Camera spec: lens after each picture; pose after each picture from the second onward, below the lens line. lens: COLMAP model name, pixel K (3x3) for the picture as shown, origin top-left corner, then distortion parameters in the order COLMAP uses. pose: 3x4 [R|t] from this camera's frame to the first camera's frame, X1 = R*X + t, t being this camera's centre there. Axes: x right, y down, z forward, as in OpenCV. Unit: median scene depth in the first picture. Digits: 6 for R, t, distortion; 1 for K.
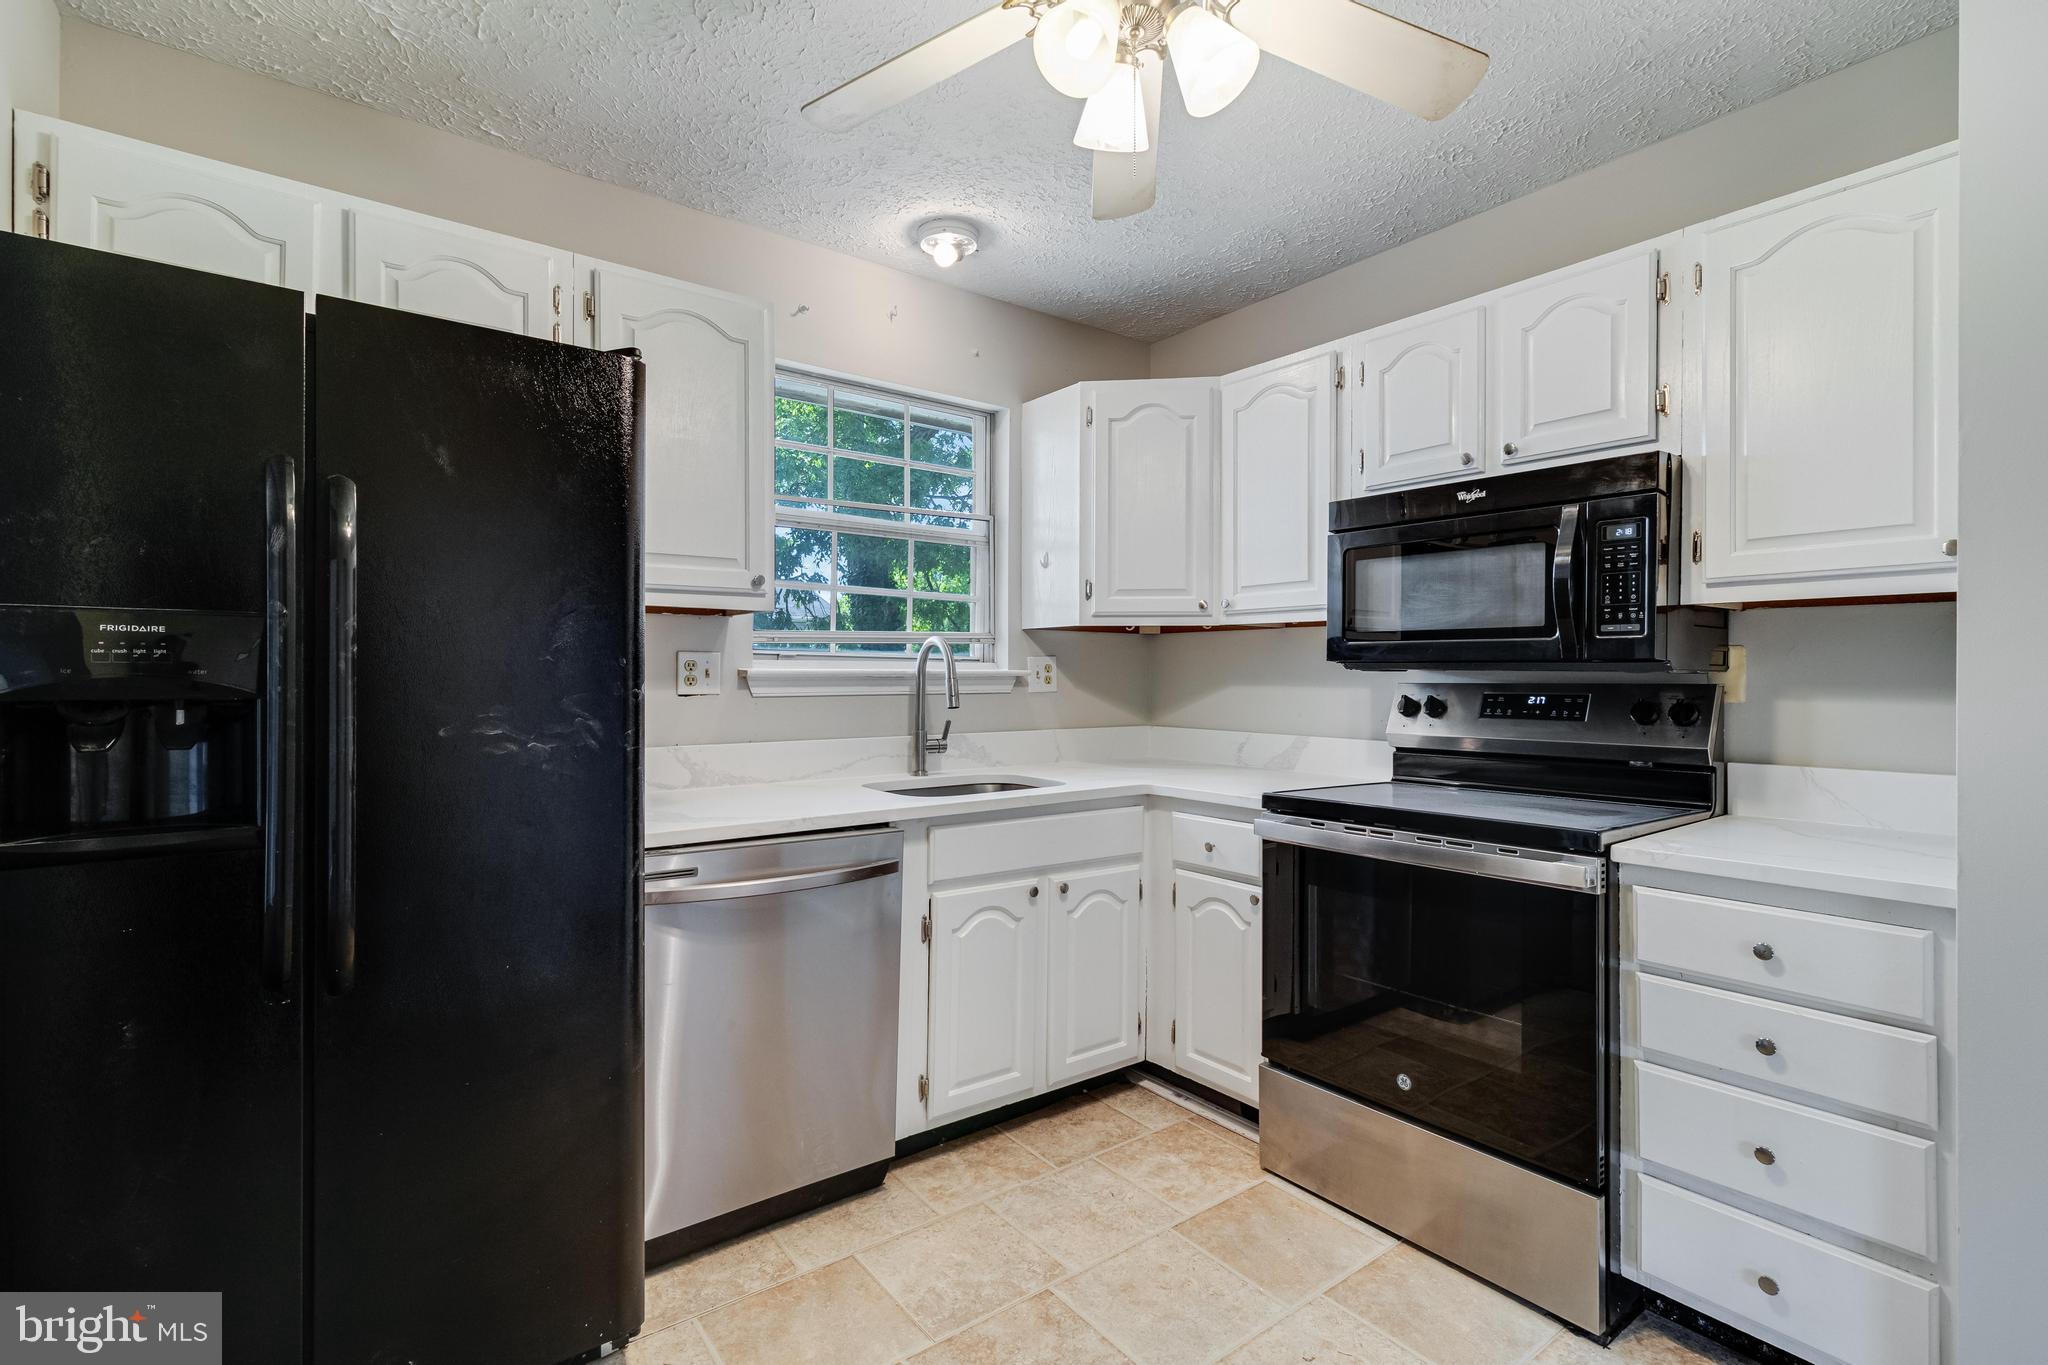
lens RADIAL K [[936.3, 0, 1025.1], [0, 936.3, 676.1], [0, 0, 1]] dist [-0.000204, 0.000008]
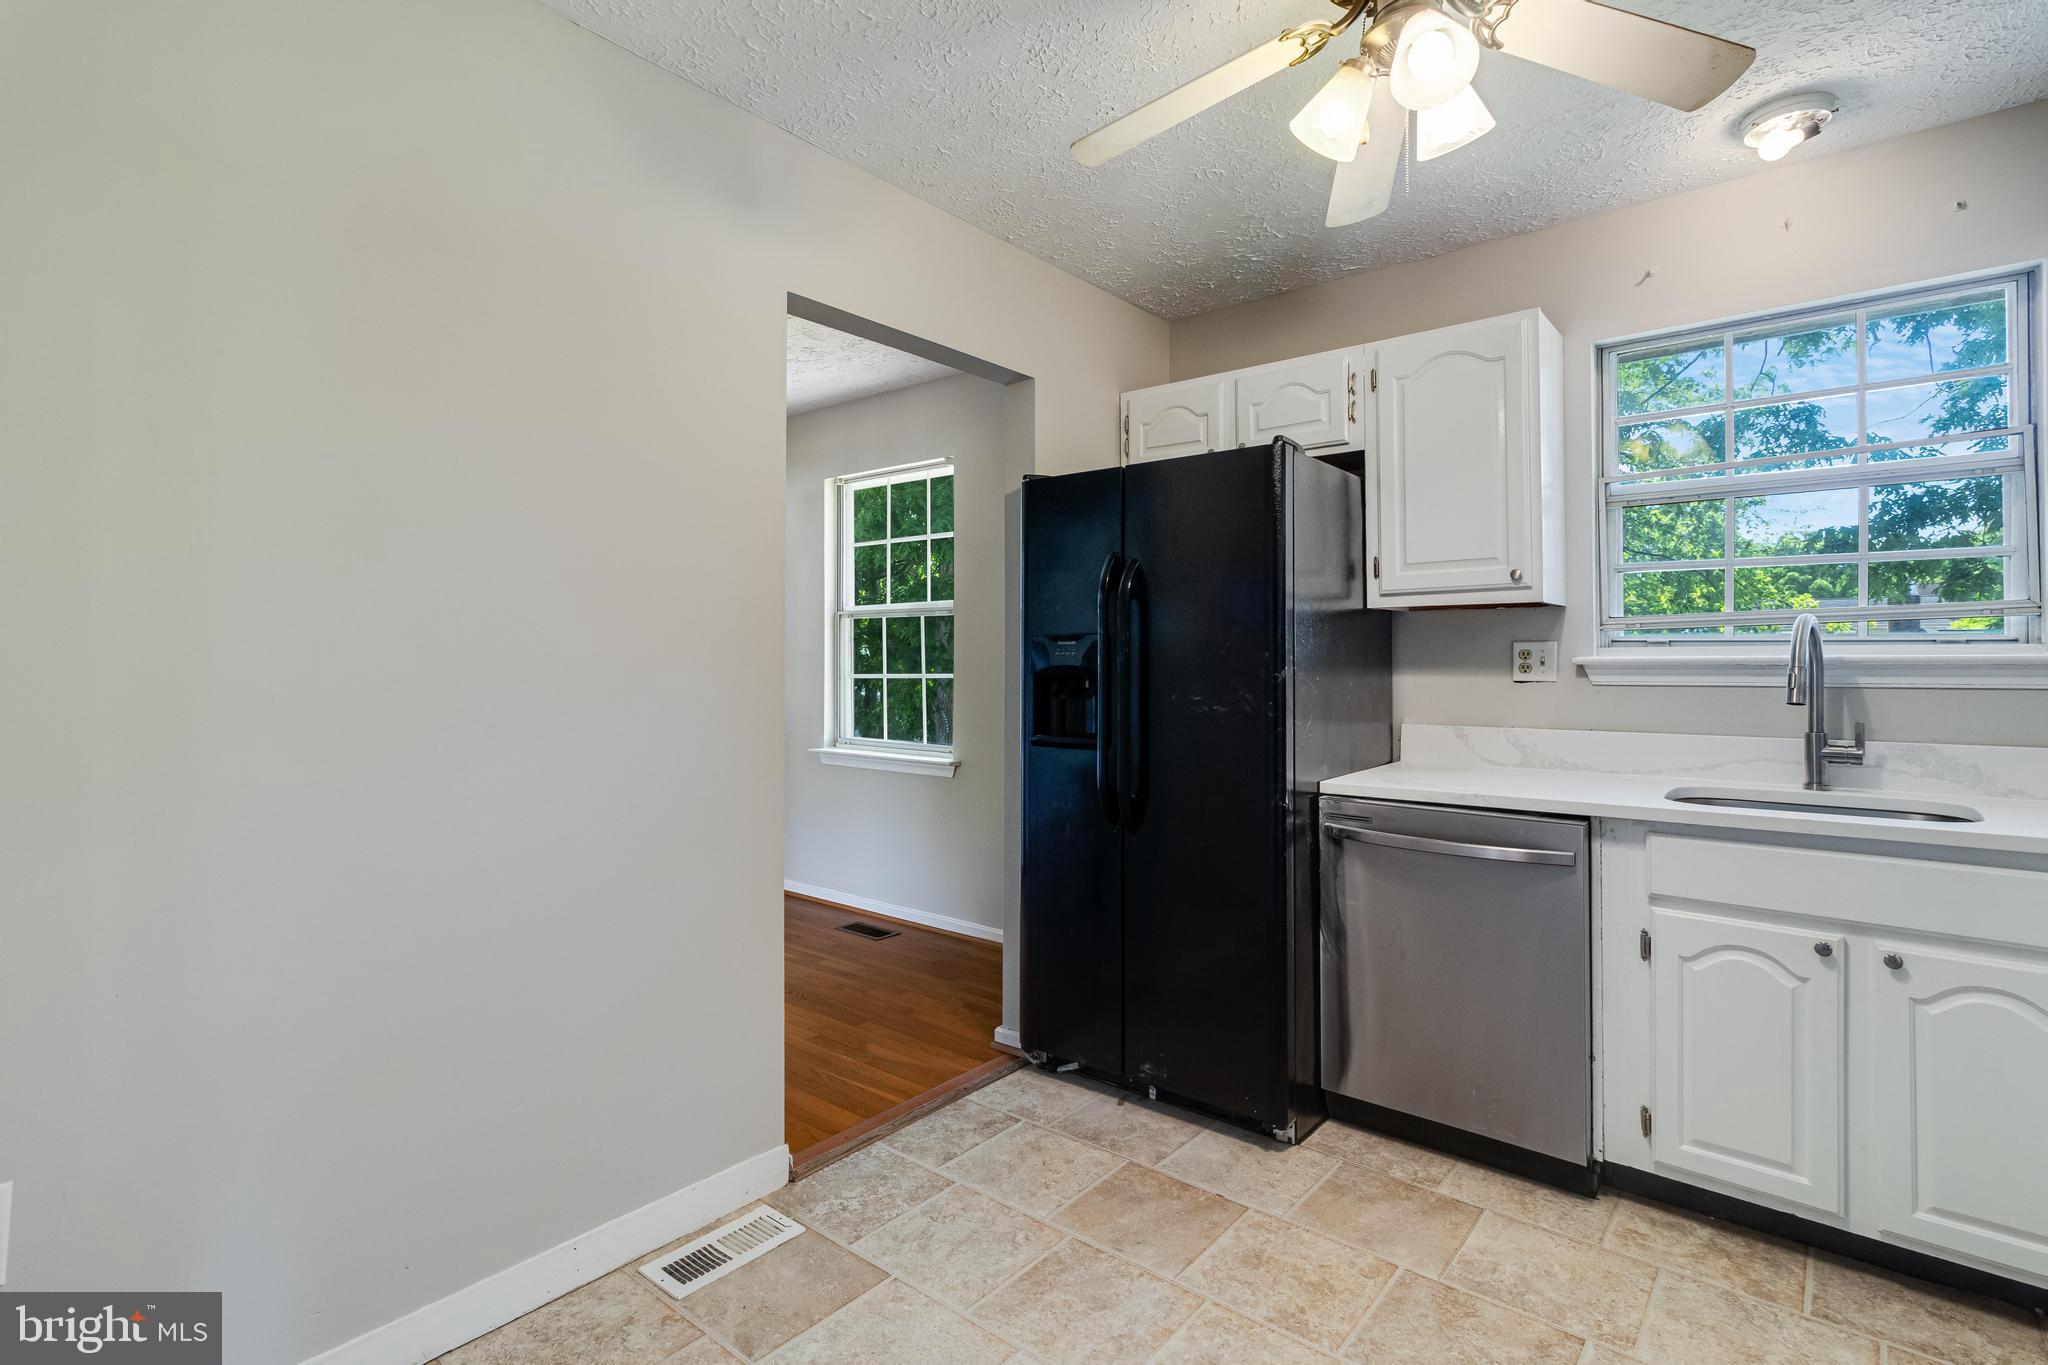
lens RADIAL K [[981.2, 0, 1039.1], [0, 981.2, 643.4], [0, 0, 1]] dist [0.001182, -0.000150]
pose [[0.234144, -0.020270, -0.971991, 0.693869], [0.001076, 0.999787, -0.020590, -0.001257], [0.972201, 0.003775, 0.234116, 0.214139]]
